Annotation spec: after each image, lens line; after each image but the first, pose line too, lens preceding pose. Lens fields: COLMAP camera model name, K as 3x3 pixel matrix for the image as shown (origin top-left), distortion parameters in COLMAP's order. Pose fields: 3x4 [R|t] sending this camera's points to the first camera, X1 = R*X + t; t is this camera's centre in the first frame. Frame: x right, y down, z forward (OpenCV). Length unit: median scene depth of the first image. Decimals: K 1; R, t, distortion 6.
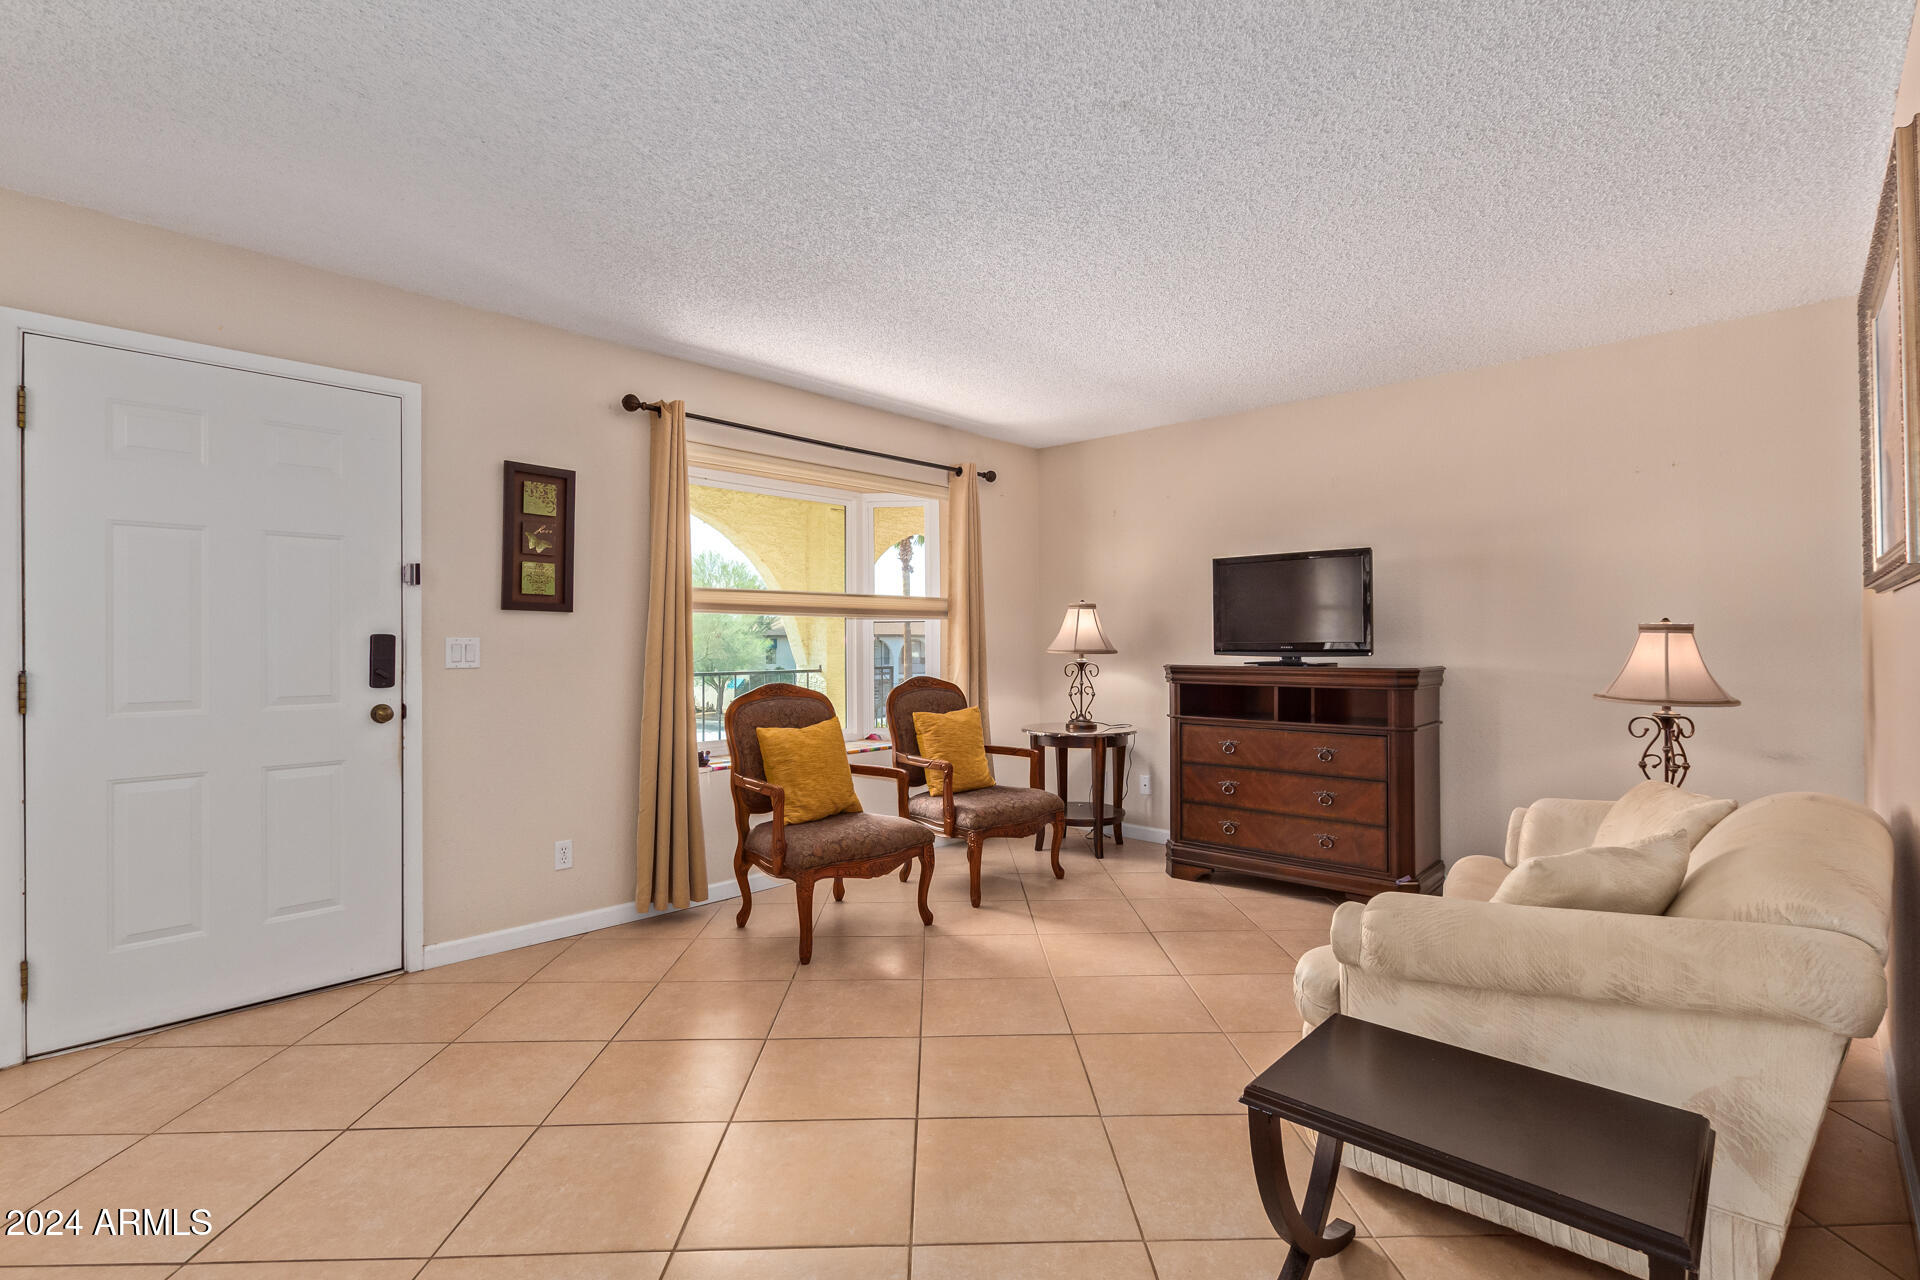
lens RADIAL K [[877.0, 0, 966.1], [0, 877.0, 643.1], [0, 0, 1]] dist [0.001792, 0.000483]
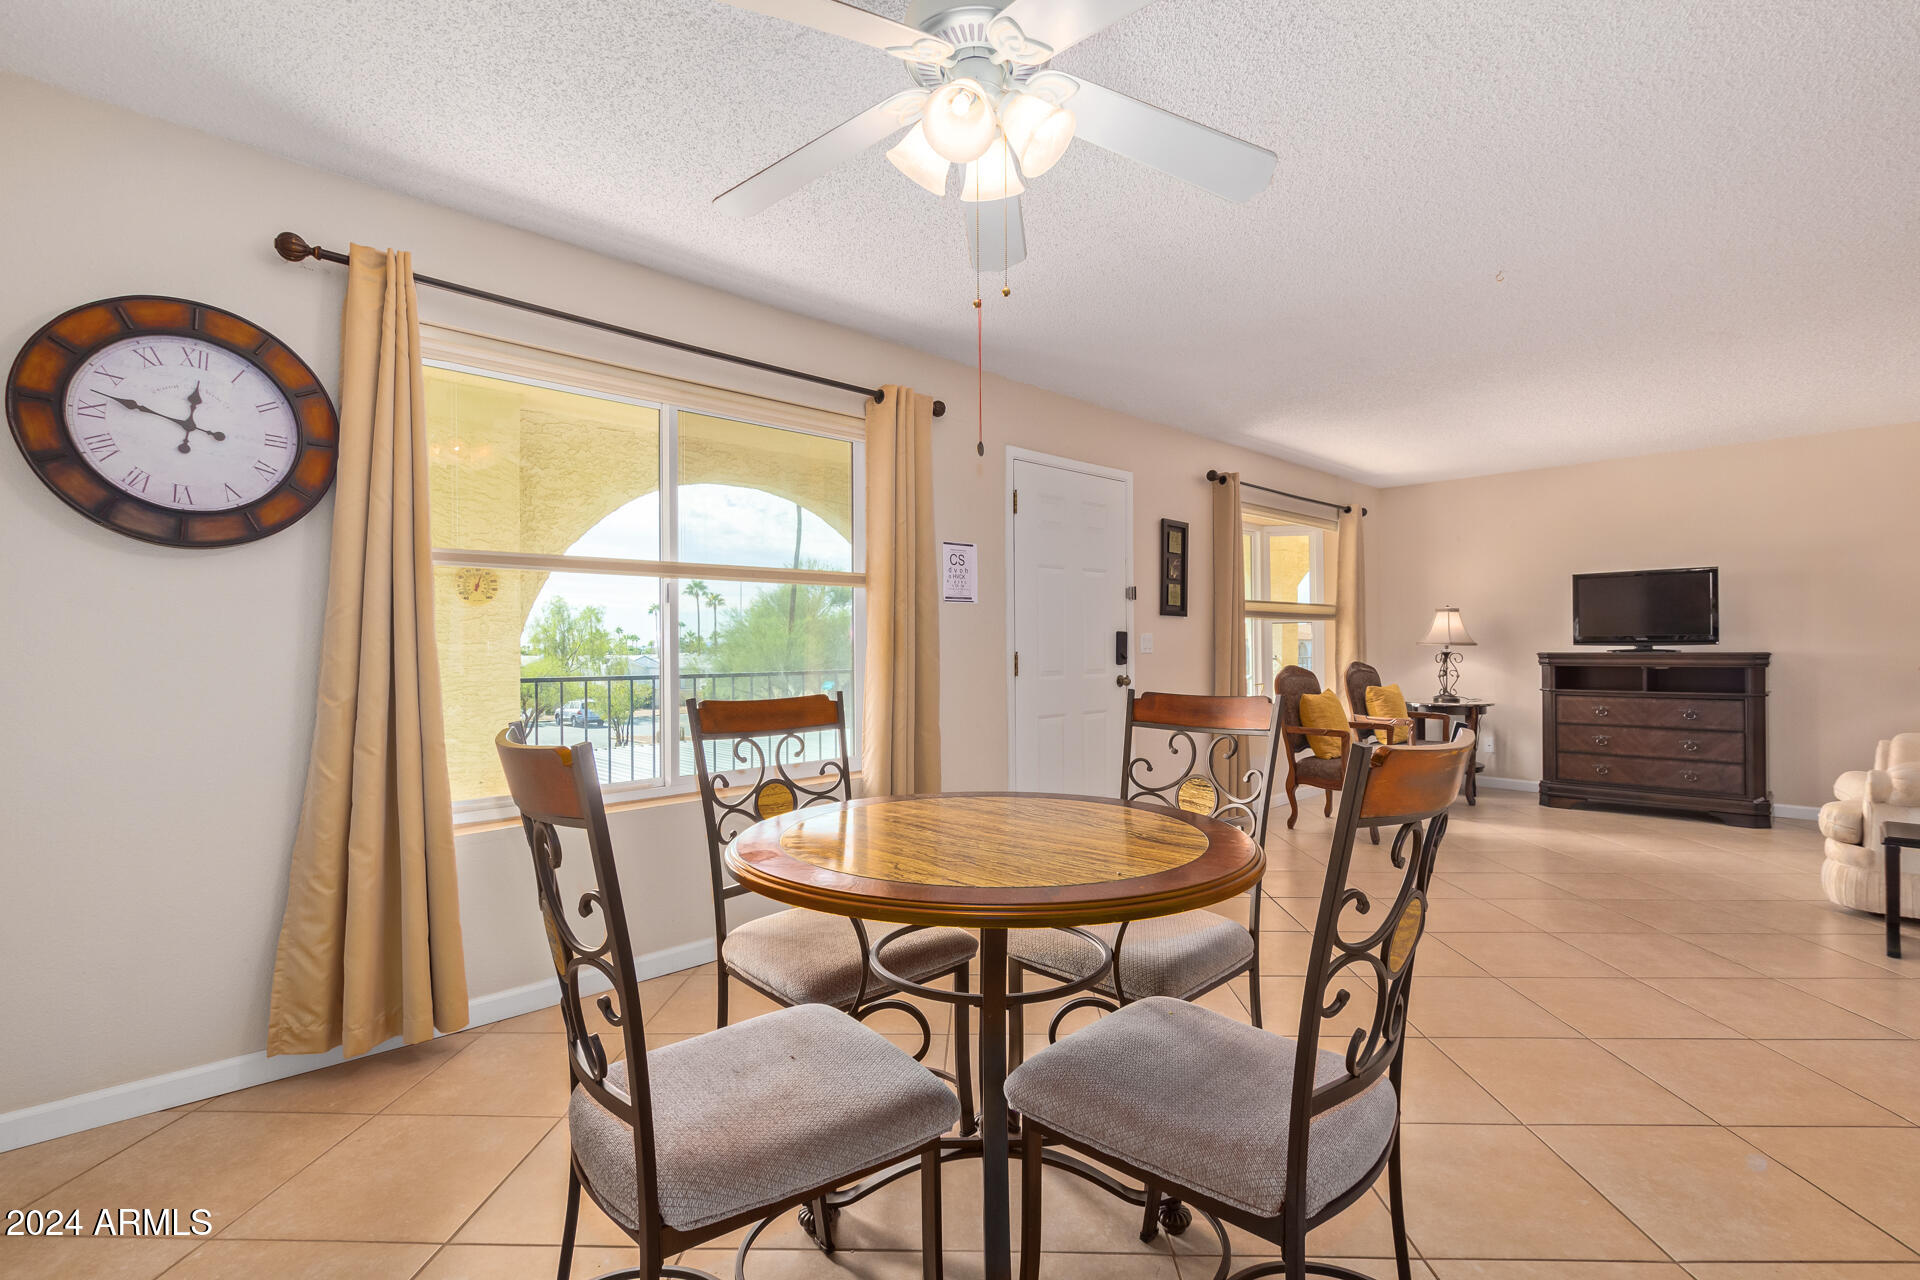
lens RADIAL K [[868.7, 0, 962.8], [0, 868.7, 646.8], [0, 0, 1]] dist [0.002437, -0.003652]
pose [[0.998002, -0.003796, -0.063063, -0.653049], [0.003871, 0.999992, 0.001071, 0.012063], [0.063058, -0.001313, 0.998009, -0.456100]]
